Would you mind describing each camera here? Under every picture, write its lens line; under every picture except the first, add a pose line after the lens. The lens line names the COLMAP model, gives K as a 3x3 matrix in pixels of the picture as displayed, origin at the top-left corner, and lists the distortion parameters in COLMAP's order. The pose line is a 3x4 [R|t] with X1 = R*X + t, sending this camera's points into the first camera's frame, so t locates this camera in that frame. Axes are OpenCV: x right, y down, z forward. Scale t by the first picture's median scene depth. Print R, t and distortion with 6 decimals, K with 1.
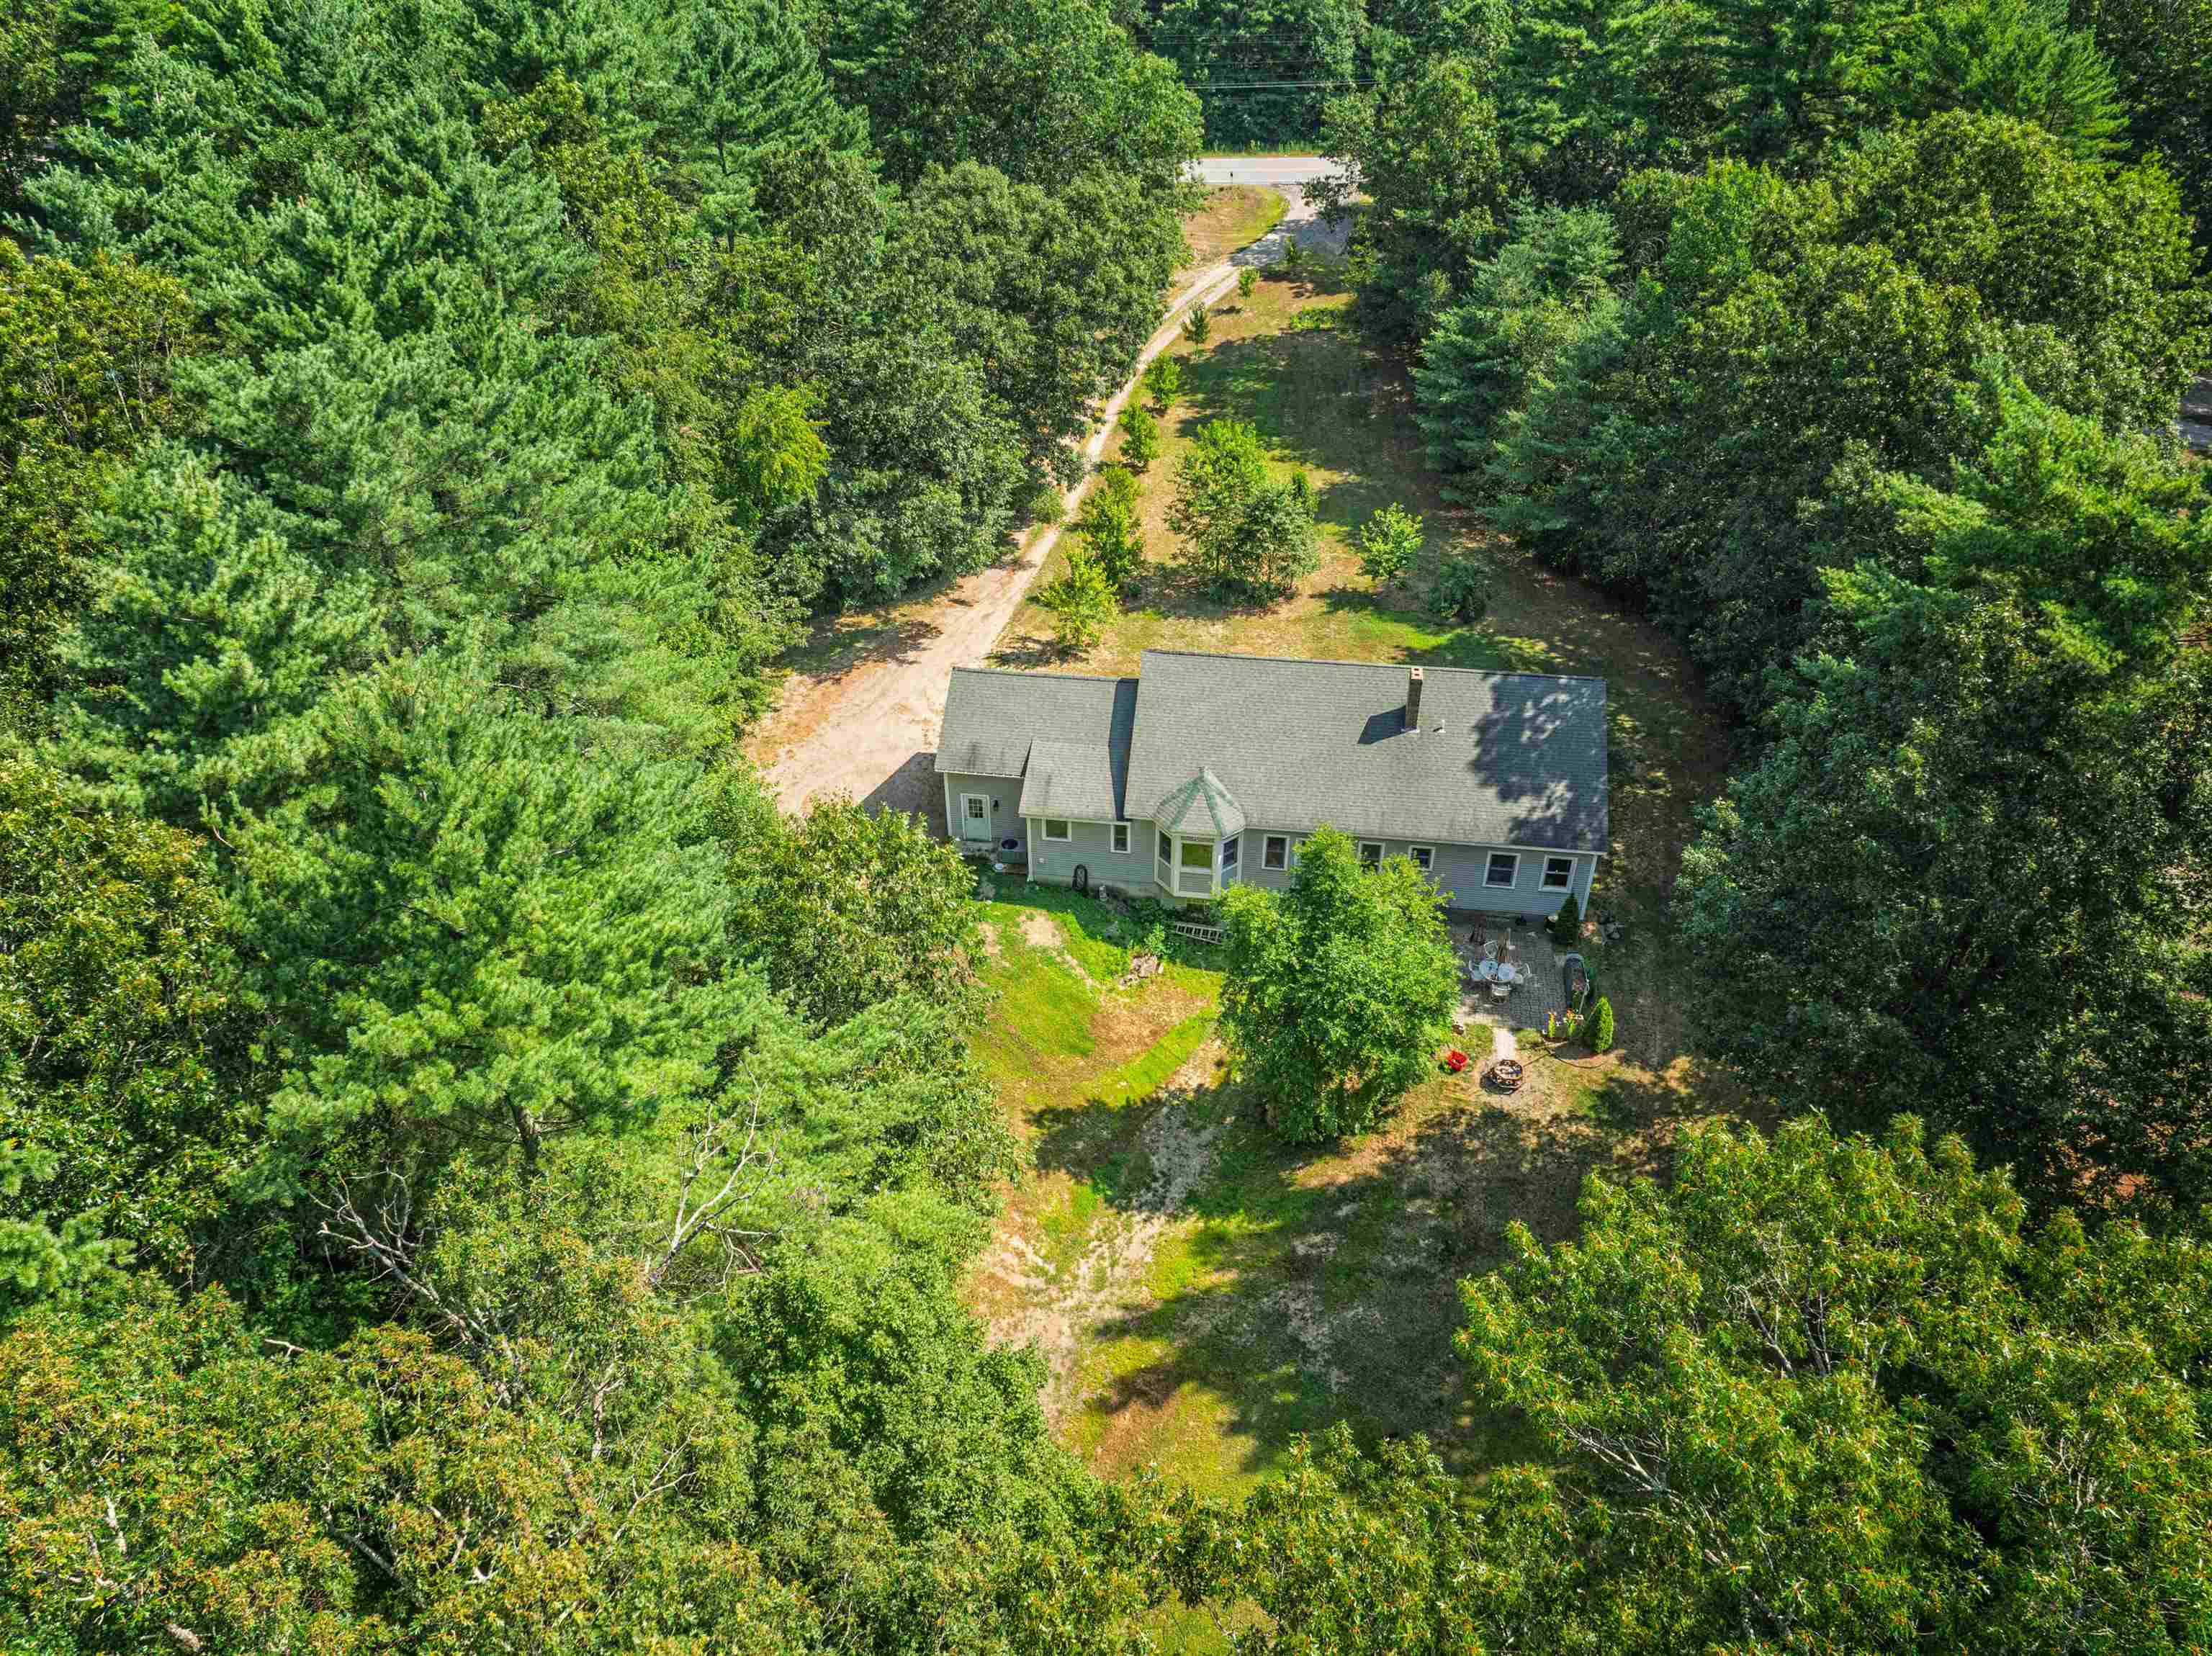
lens RADIAL K [[1570.6, 0, 1106.0], [0, 1570.6, 828.0], [0, 0, 1]] dist [-0.010451, -0.030713]
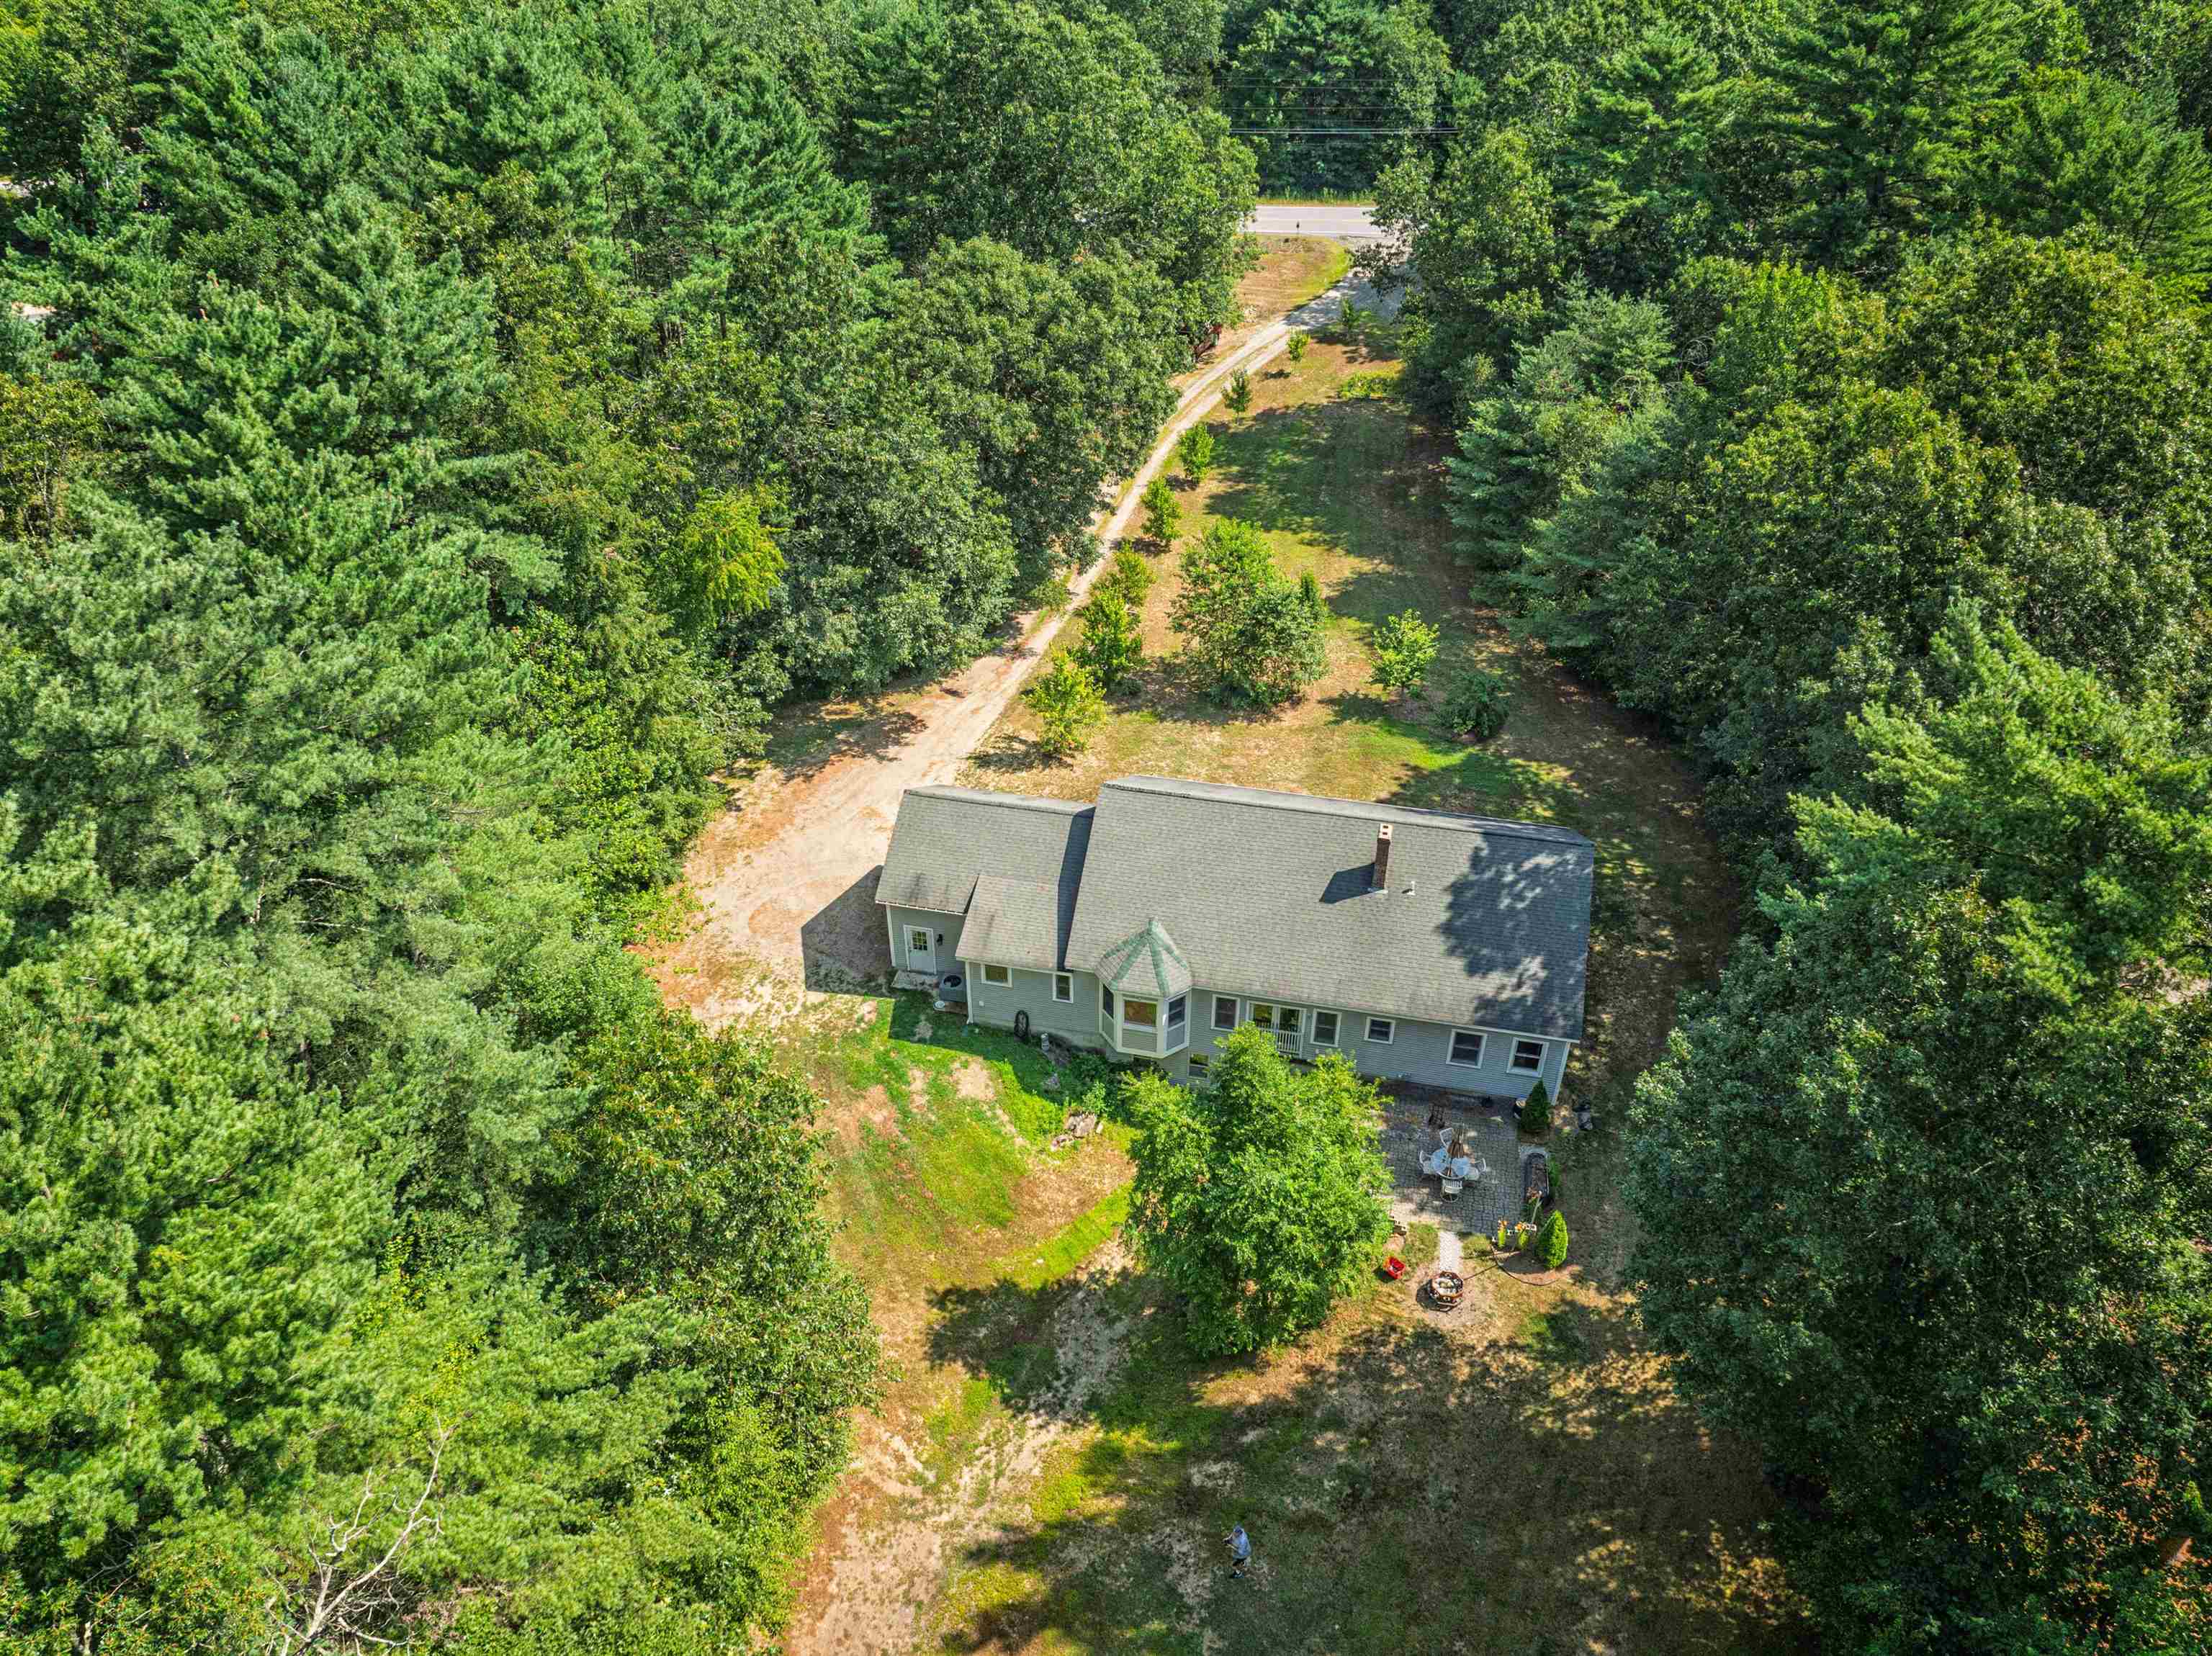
lens RADIAL K [[1564.1, 0, 1106.0], [0, 1564.1, 828.0], [0, 0, 1]] dist [-0.021582, -0.021282]
pose [[0.996664, 0.048947, -0.065303, 0.084602], [-0.048723, 0.998800, 0.005013, -0.087648], [0.065470, -0.001814, 0.997853, 0.062616]]
